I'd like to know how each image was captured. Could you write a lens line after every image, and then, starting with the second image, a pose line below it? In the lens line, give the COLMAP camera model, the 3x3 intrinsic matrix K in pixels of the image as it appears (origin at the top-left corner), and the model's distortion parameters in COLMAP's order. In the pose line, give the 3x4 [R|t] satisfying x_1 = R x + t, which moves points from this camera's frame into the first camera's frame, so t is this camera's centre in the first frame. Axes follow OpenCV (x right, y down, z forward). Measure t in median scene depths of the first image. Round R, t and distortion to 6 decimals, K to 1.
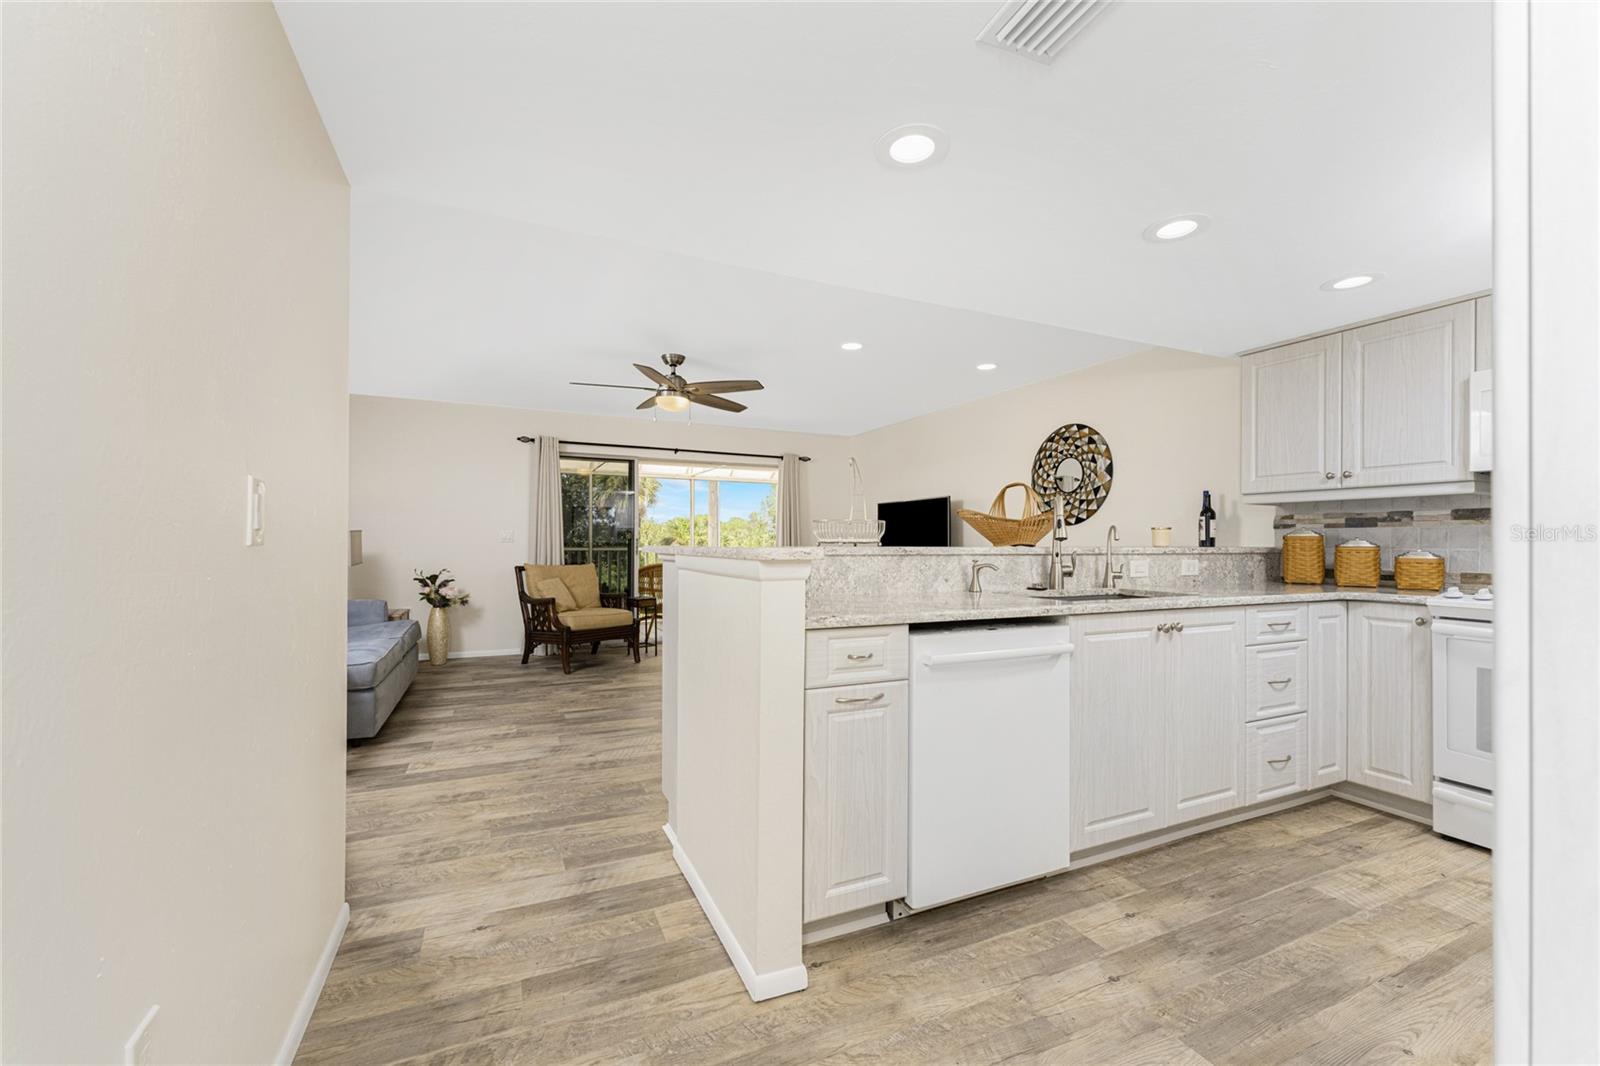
lens RADIAL K [[655.8, 0, 803.7], [0, 655.8, 540.4], [0, 0, 1]] dist [-0.003363, -0.000182]
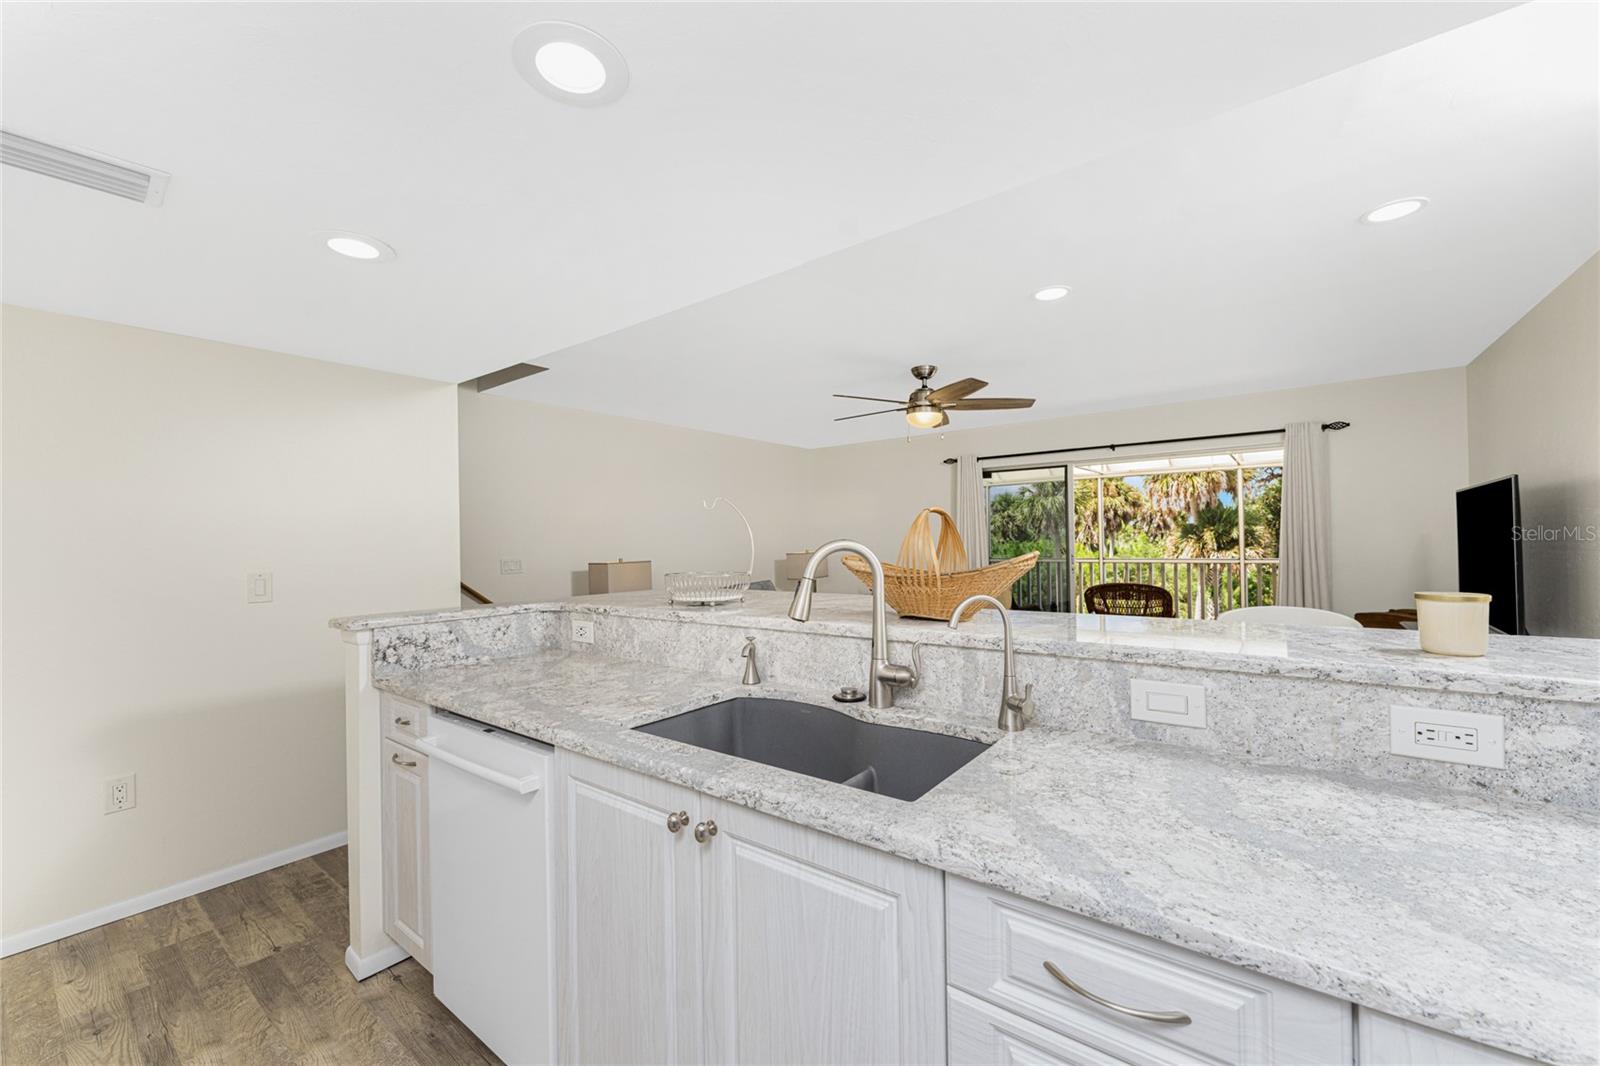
lens RADIAL K [[646.4, 0, 797.3], [0, 646.4, 539.5], [0, 0, 1]] dist [0.001242, 0.000139]
pose [[0.451308, -0.015193, -0.892239, 0.626081], [0.022900, 0.999723, -0.005440, -0.047923], [0.892074, -0.017977, 0.451531, 0.515008]]
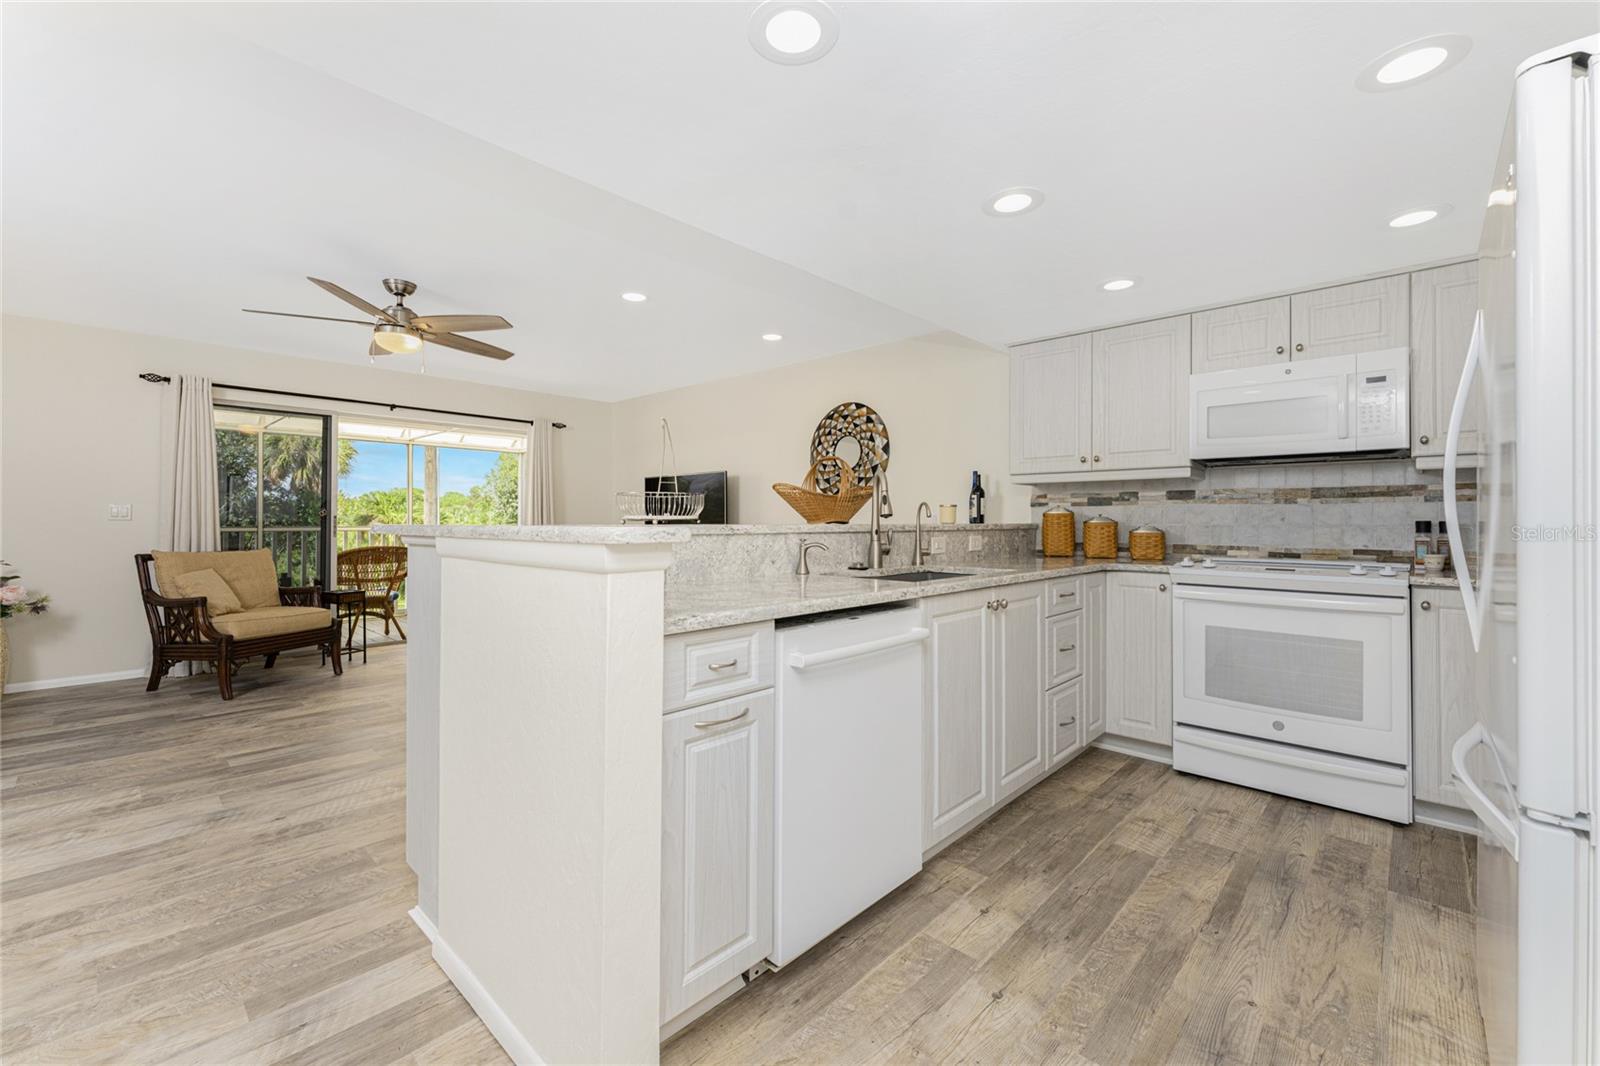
lens RADIAL K [[660.9, 0, 796.9], [0, 660.9, 513.6], [0, 0, 1]] dist [-0.002087, 0.000045]
pose [[0.929296, 0.001028, 0.369334, -0.057389], [0.001041, 0.999985, -0.005403, -0.000662], [-0.369334, 0.005405, 0.929281, 0.105521]]
